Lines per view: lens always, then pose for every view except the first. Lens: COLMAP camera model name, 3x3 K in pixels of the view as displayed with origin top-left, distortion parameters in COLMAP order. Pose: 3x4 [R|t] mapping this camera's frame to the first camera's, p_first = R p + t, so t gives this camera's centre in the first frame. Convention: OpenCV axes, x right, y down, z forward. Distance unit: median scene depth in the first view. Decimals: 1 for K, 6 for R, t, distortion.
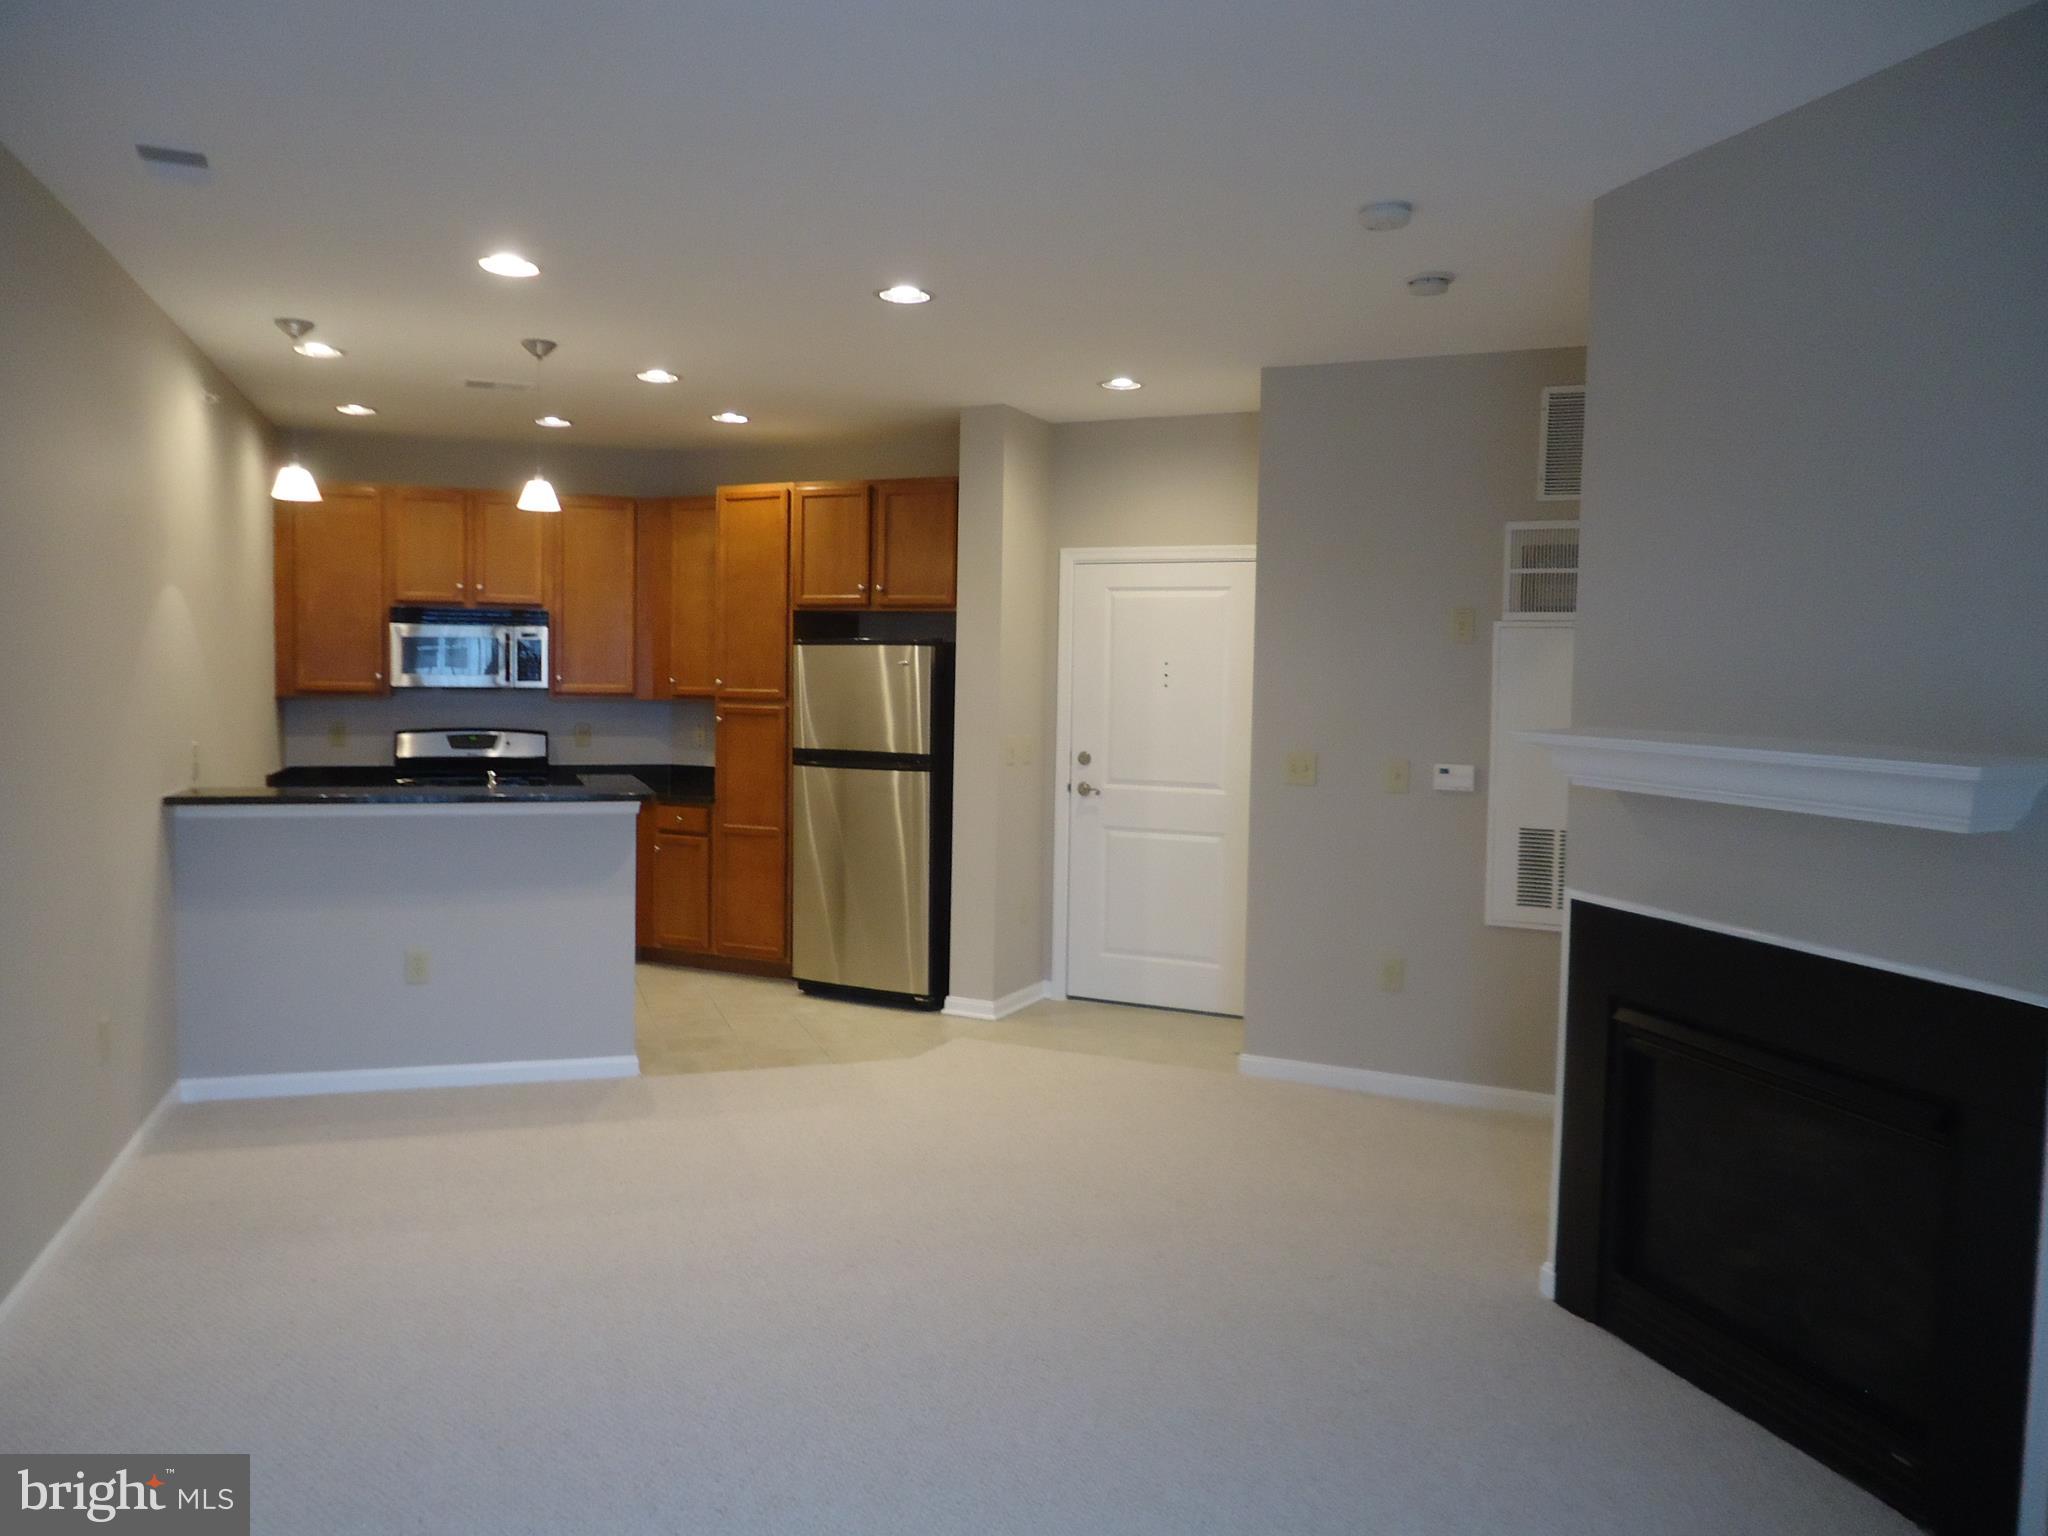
lens RADIAL K [[1478.3, 0, 1018.9], [0, 1478.3, 754.1], [0, 0, 1]] dist [-0.019068, 0.013597]
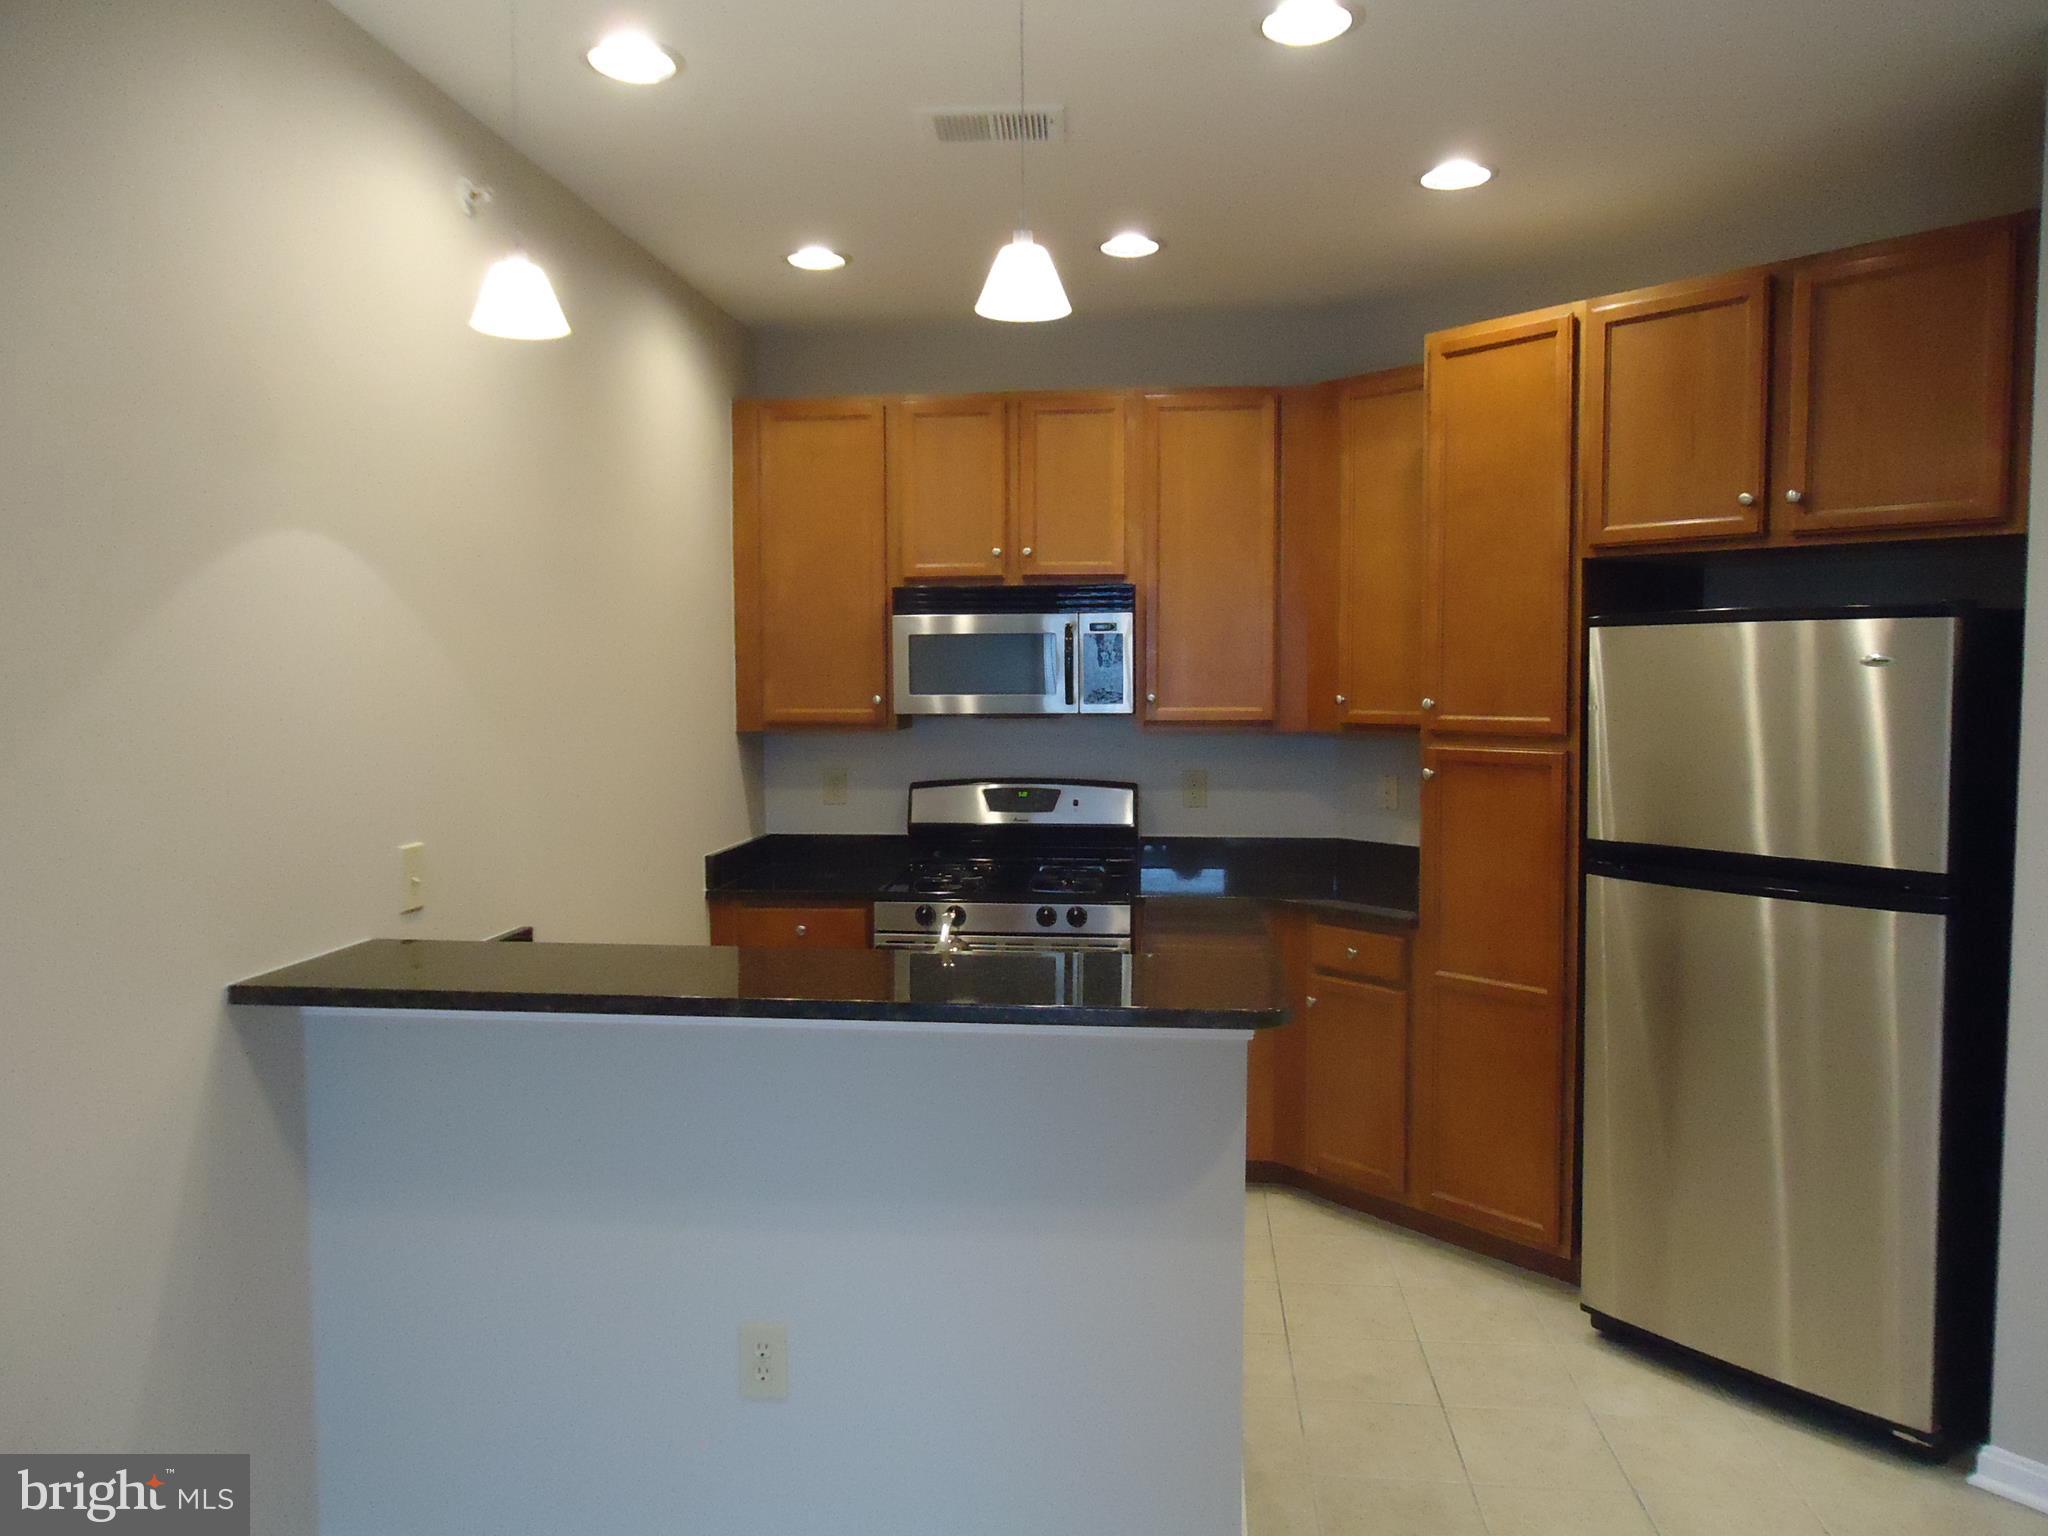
lens RADIAL K [[1478.3, 0, 1018.9], [0, 1478.3, 754.1], [0, 0, 1]] dist [-0.019068, 0.013597]
pose [[0.902943, 0.004551, -0.429736, -0.109858], [-0.005059, 0.999987, -0.000039, -0.030180], [0.429731, 0.002209, 0.902954, 0.466912]]
